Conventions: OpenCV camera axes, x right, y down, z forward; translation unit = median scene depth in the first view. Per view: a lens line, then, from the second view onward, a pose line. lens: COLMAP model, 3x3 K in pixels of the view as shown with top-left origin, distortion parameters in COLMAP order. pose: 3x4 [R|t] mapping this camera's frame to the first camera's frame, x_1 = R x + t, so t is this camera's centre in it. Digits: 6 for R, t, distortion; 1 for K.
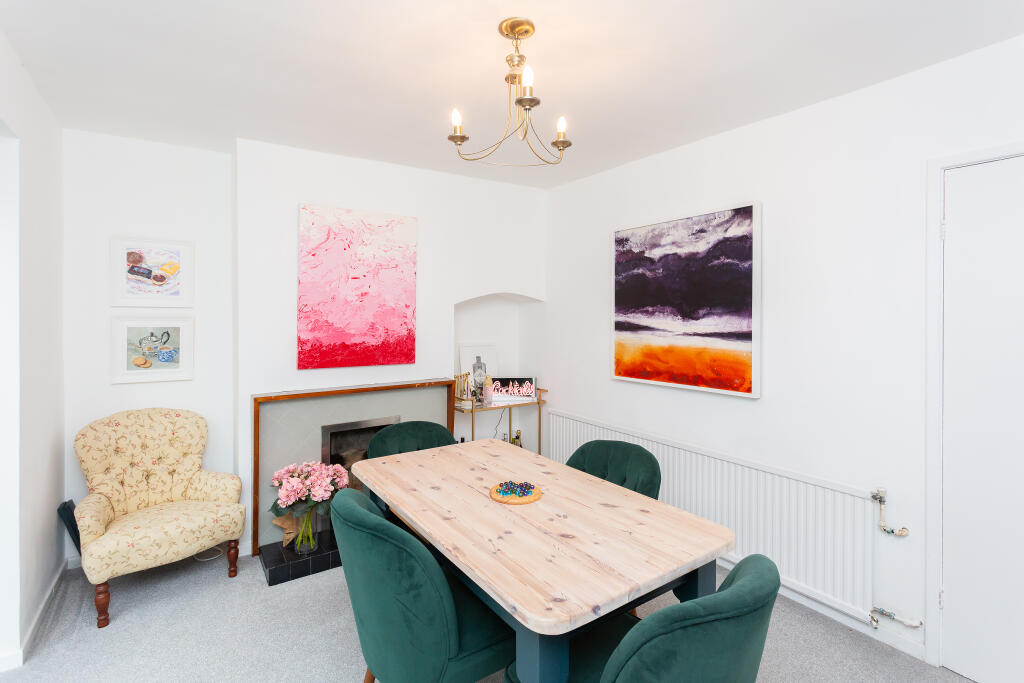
lens RADIAL K [[492.3, 0, 509.7], [0, 492.3, 321.6], [0, 0, 1]] dist [0.002352, 0.000385]
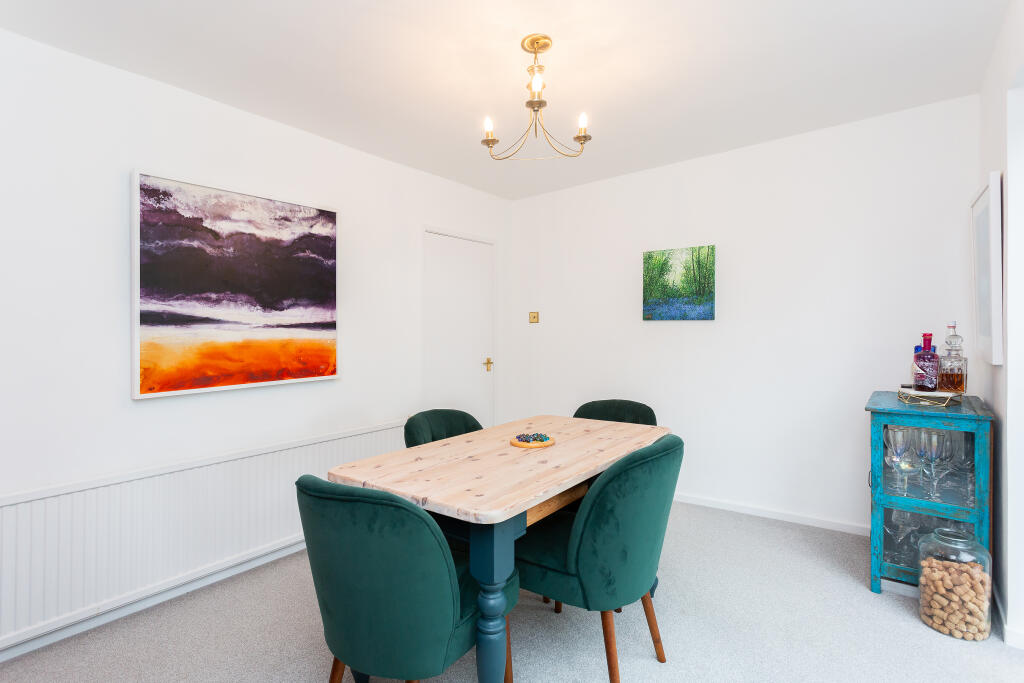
lens RADIAL K [[492.3, 0, 509.7], [0, 492.3, 321.6], [0, 0, 1]] dist [0.002352, 0.000385]
pose [[-0.307379, 0.001016, 0.951587, -0.656674], [0.009874, 0.999949, 0.002122, 0.019975], [-0.951536, 0.010048, -0.307373, 0.865254]]
